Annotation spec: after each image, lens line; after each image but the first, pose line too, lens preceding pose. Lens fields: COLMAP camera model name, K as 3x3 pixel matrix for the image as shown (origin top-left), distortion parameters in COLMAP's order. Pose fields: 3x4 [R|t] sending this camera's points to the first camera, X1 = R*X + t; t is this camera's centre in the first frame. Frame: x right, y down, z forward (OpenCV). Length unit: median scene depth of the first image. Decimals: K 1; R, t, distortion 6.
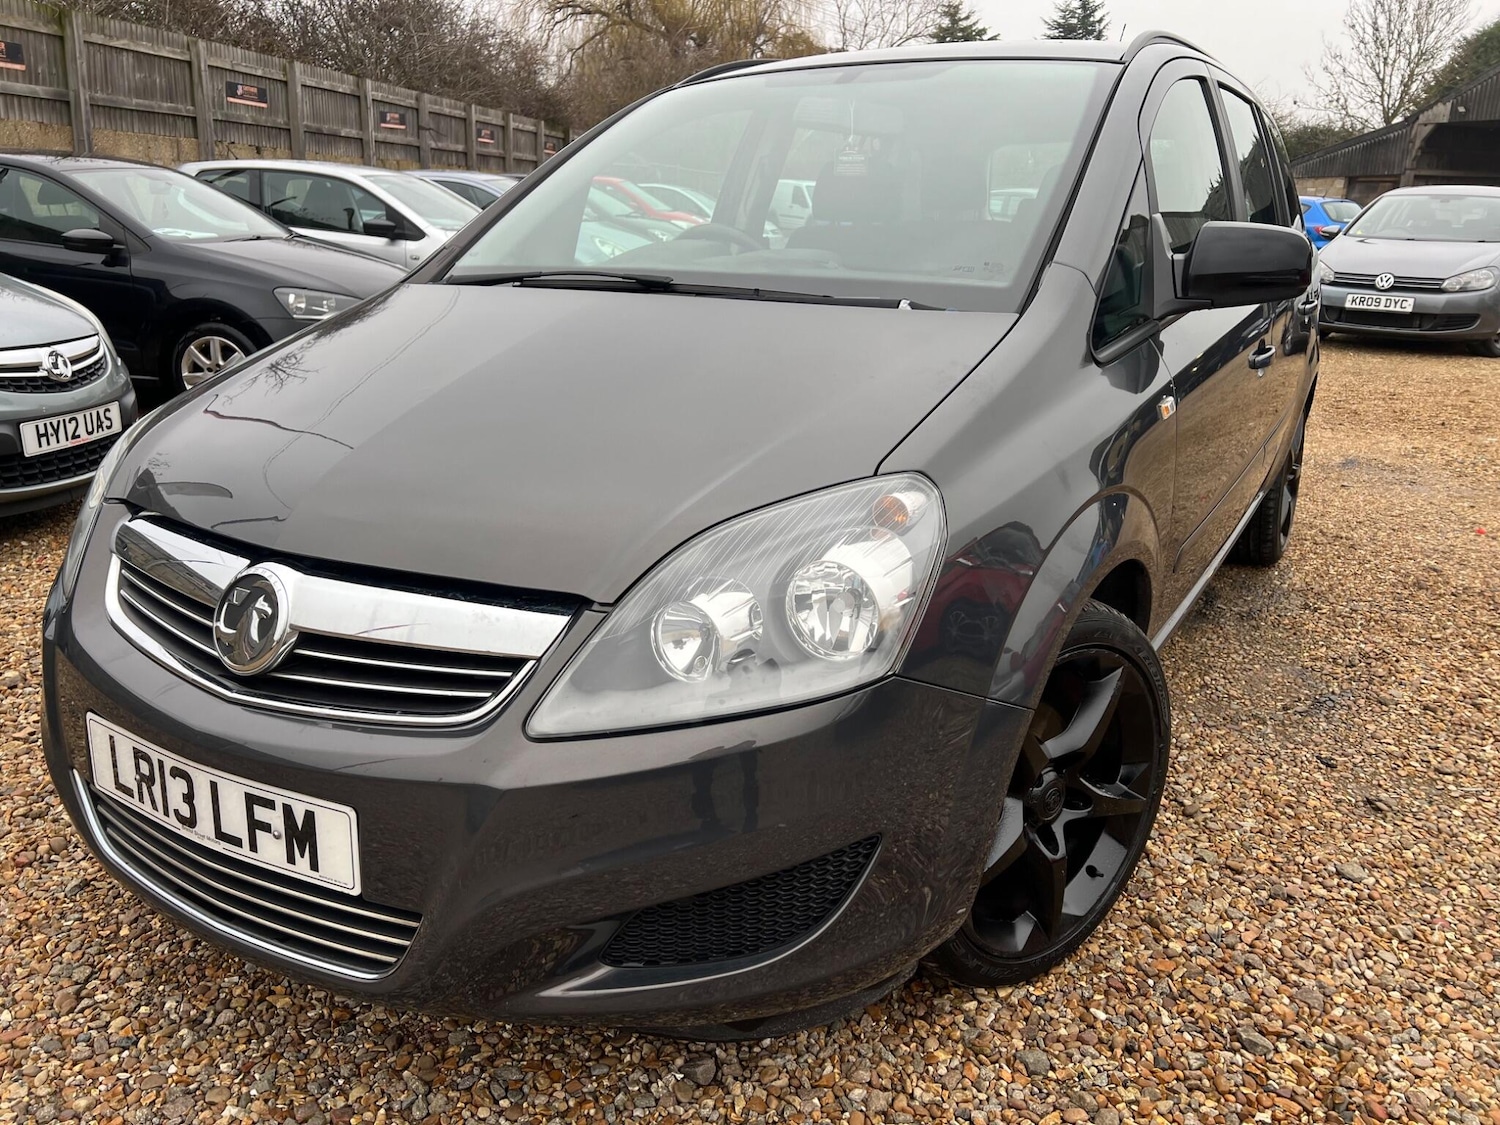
lens RADIAL K [[1116.2, 0, 749.1], [0, 1116.2, 545.9], [0, 0, 1]] dist [0.058237, -0.061374]
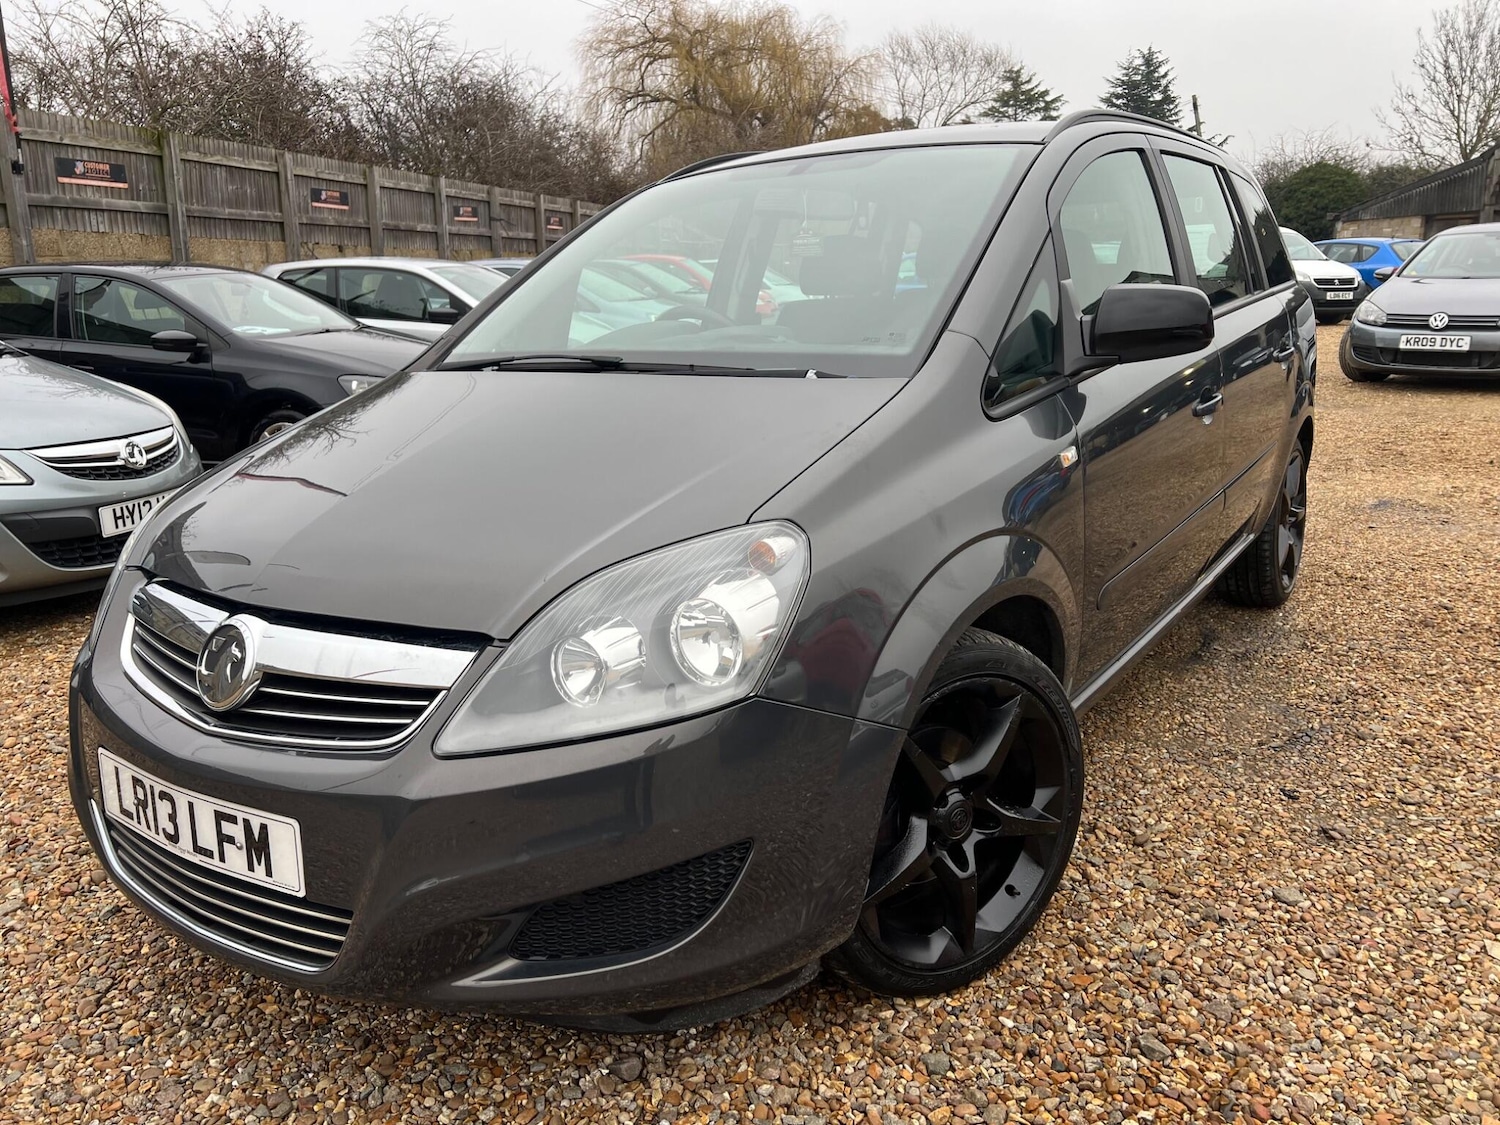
lens RADIAL K [[1119.0, 0, 745.5], [0, 1119.0, 538.7], [0, 0, 1]] dist [0.055422, -0.056168]
pose [[0.996325, -0.030353, -0.080097, 0.152370], [0.025227, 0.997615, -0.064249, 0.019433], [0.081856, 0.061992, 0.994714, -0.105801]]
